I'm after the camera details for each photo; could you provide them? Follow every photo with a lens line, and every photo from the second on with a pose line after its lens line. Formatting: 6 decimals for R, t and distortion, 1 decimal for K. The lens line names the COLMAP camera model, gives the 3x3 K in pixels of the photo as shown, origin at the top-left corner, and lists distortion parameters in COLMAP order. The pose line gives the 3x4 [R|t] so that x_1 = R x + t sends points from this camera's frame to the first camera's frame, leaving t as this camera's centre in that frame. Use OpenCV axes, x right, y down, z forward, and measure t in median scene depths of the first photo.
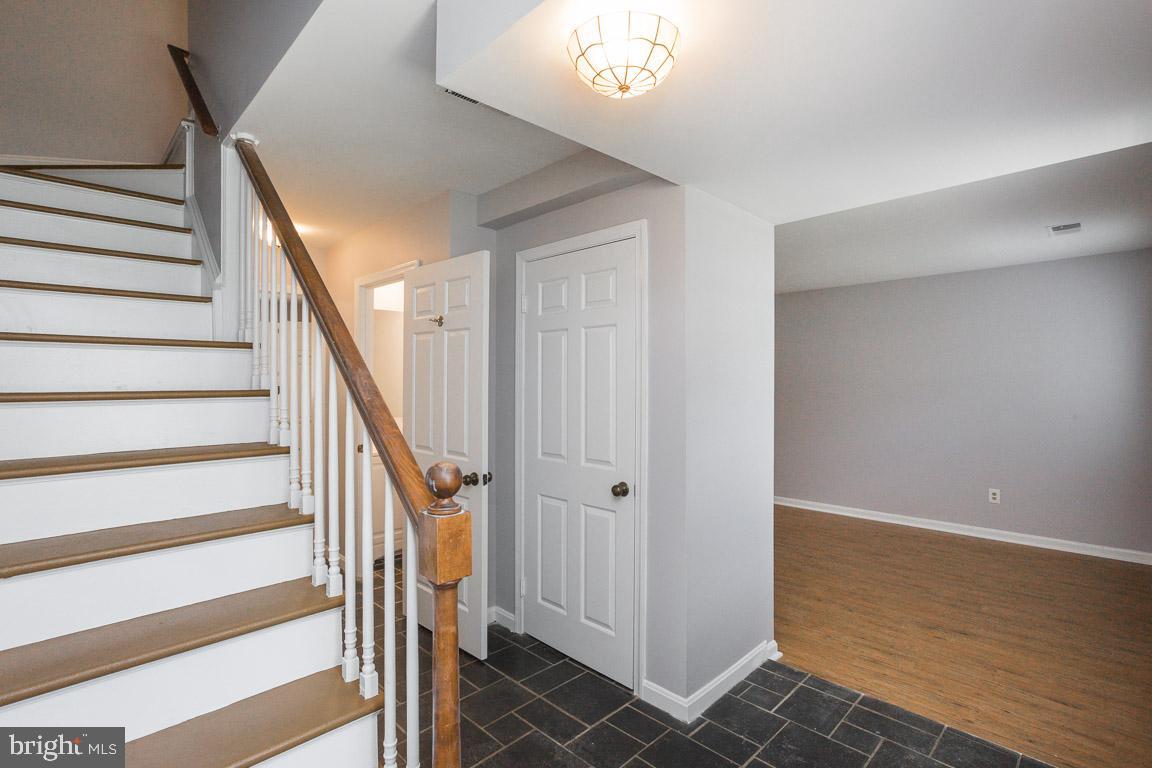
lens RADIAL K [[527.2, 0, 577.0], [0, 527.2, 392.5], [0, 0, 1]] dist [-0.001208, 0.000344]
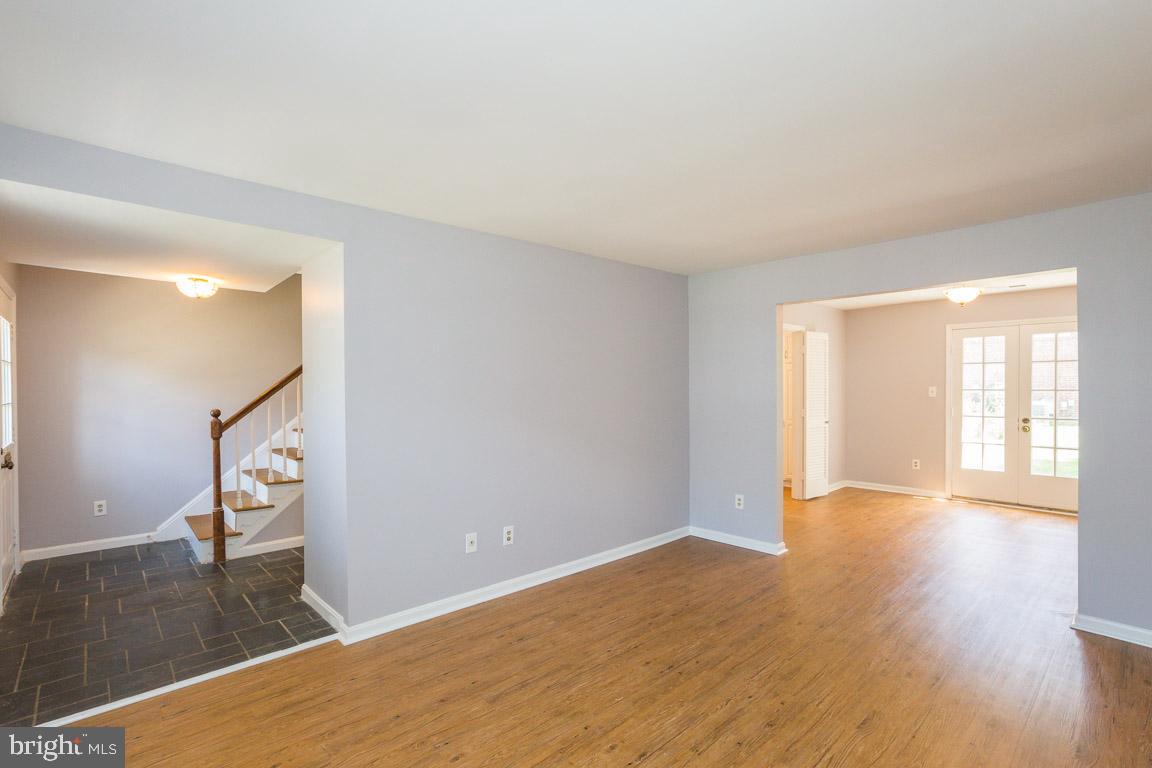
lens RADIAL K [[527.2, 0, 577.0], [0, 527.2, 392.5], [0, 0, 1]] dist [-0.001208, 0.000344]
pose [[-0.032267, 0.006847, -0.999456, 1.078943], [-0.004186, 0.999967, 0.006986, -0.014968], [0.999471, 0.004409, -0.032238, 1.130432]]
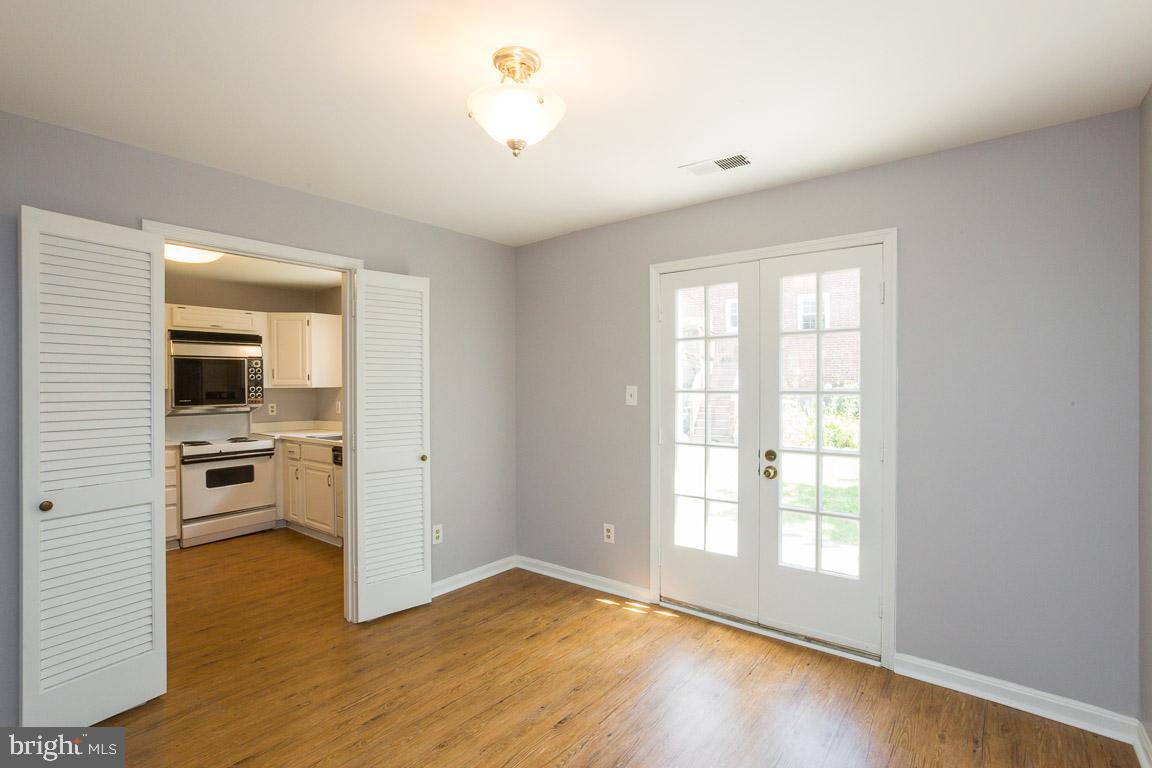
lens RADIAL K [[527.2, 0, 577.0], [0, 527.2, 392.5], [0, 0, 1]] dist [-0.001208, 0.000344]
pose [[0.117940, 0.006670, -0.992998, 0.139791], [-0.003364, 0.999974, 0.006318, -0.021415], [0.993015, 0.002595, 0.117960, 2.103464]]
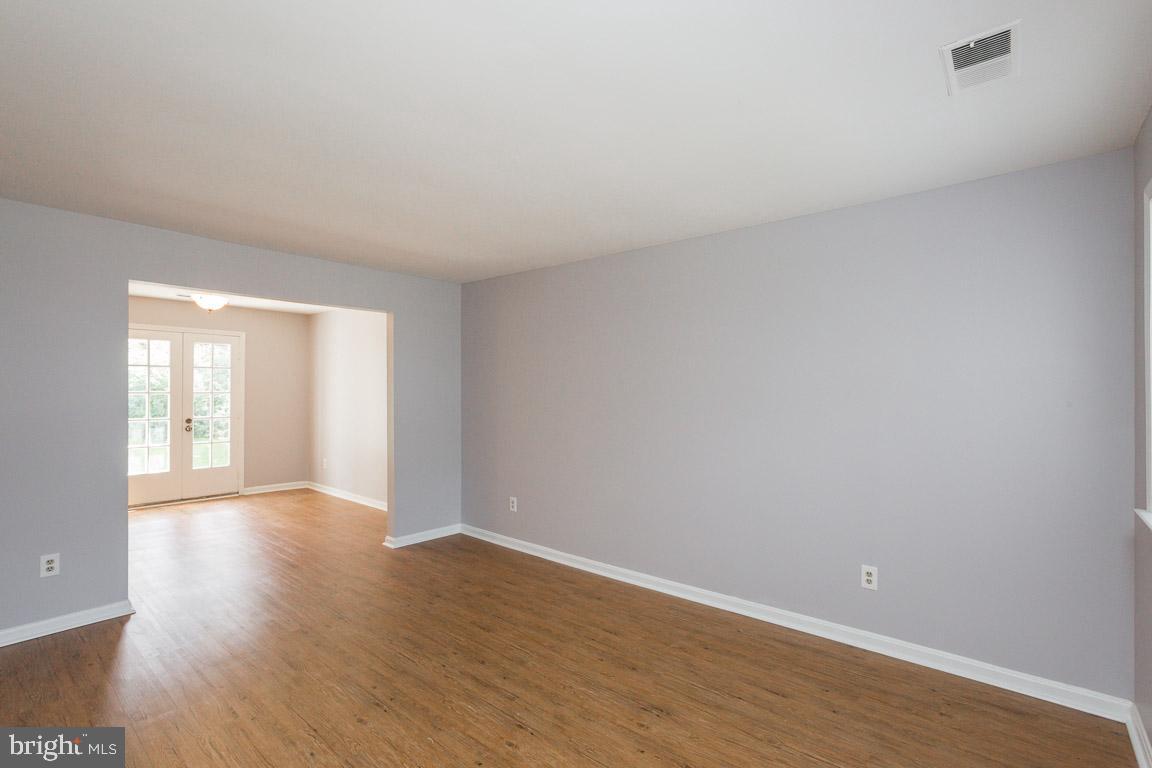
lens RADIAL K [[527.2, 0, 577.0], [0, 527.2, 392.5], [0, 0, 1]] dist [-0.001208, 0.000344]
pose [[0.995925, 0.000616, 0.090181, 0.534231], [-0.000339, 0.999995, -0.003088, -0.013033], [-0.090182, 0.003044, 0.995921, 0.569708]]
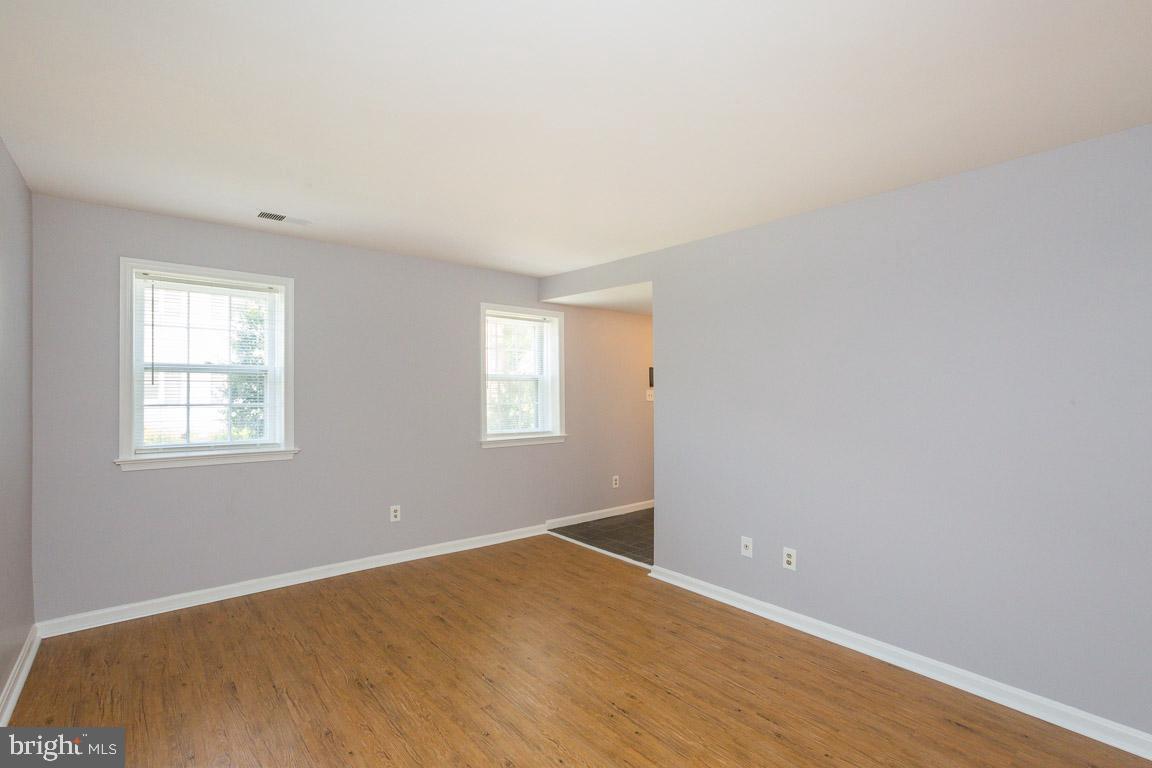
lens RADIAL K [[527.2, 0, 577.0], [0, 527.2, 392.5], [0, 0, 1]] dist [-0.001208, 0.000344]
pose [[-0.997170, -0.002289, 0.075139, 0.358359], [-0.001859, 0.999981, 0.005794, -0.012824], [-0.075151, 0.005638, -0.997156, 1.864949]]
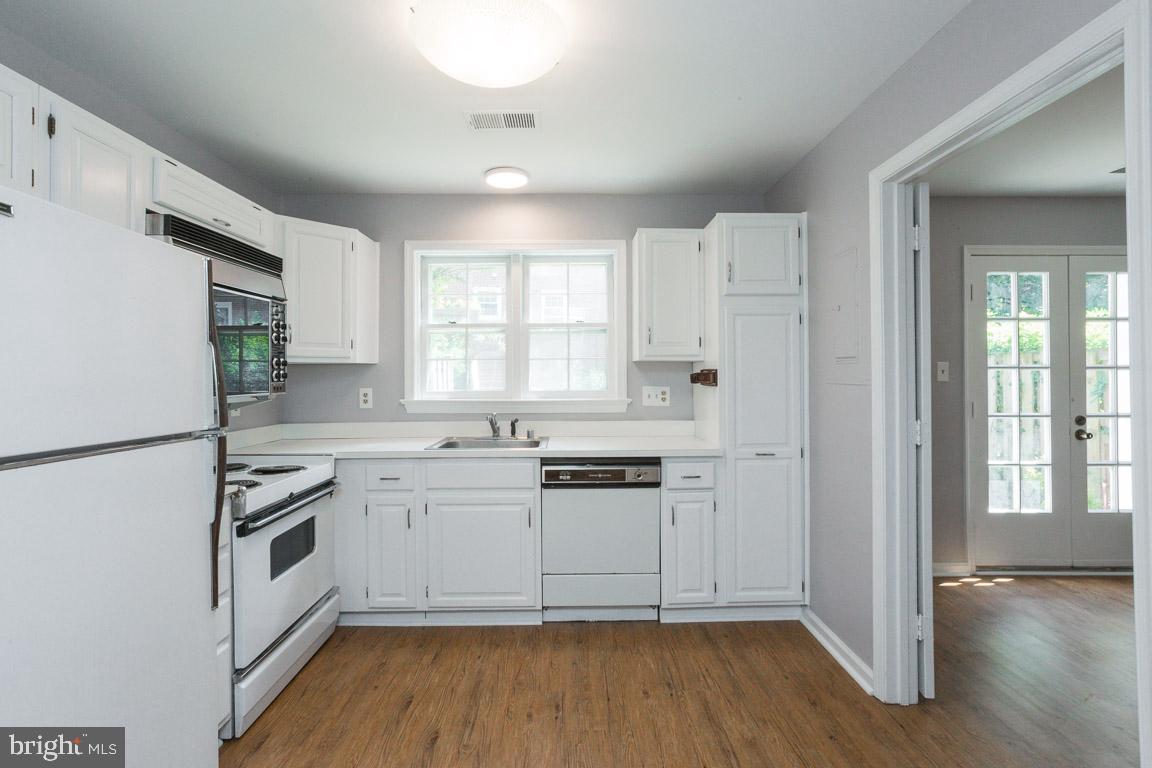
lens RADIAL K [[513.0, 0, 576.0], [0, 513.0, 384.0], [0, 0, 1]] dist [0.013034, 0.000875]
pose [[0.714813, -0.002057, -0.699312, -0.628699], [0.002814, 0.999996, -0.000065, 0.010830], [0.699310, -0.001921, 0.714816, 1.177012]]
